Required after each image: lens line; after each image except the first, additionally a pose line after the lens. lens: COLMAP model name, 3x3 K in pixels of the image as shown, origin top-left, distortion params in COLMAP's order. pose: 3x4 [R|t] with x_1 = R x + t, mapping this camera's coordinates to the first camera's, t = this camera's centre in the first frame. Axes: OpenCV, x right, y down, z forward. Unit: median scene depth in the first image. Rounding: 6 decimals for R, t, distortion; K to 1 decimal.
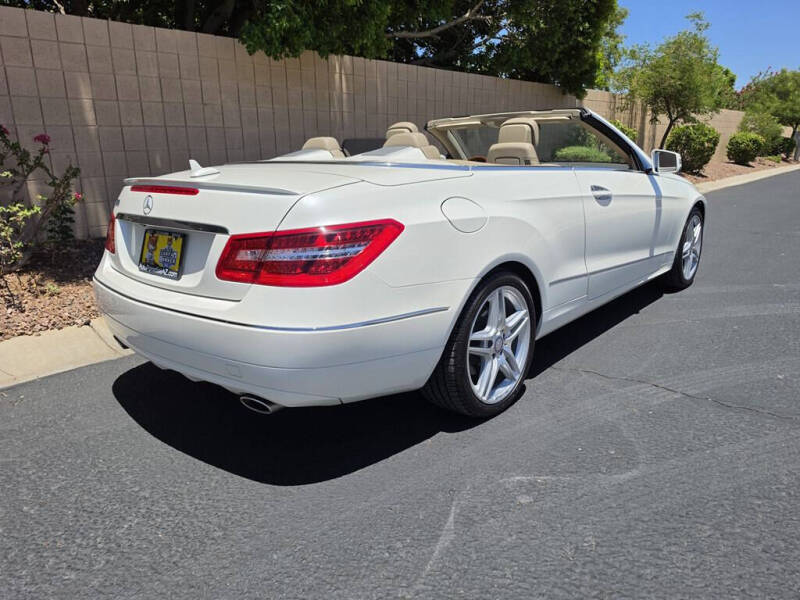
lens RADIAL K [[565.0, 0, 400.0], [0, 565.0, 300.0], [0, 0, 1]] dist [0.042672, -0.048214]
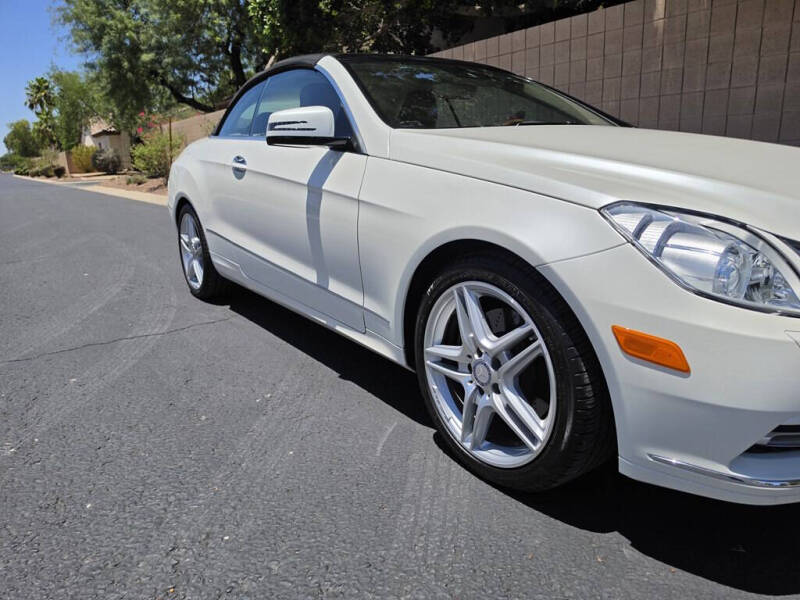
lens RADIAL K [[551.4, 0, 409.2], [0, 551.4, 301.5], [0, 0, 1]] dist [0.062445, -0.092352]
pose [[-0.228618, 0.274057, -0.934145, 1.305411], [-0.220278, 0.920108, 0.323849, -0.366624], [0.948268, 0.279809, -0.149984, 1.580299]]
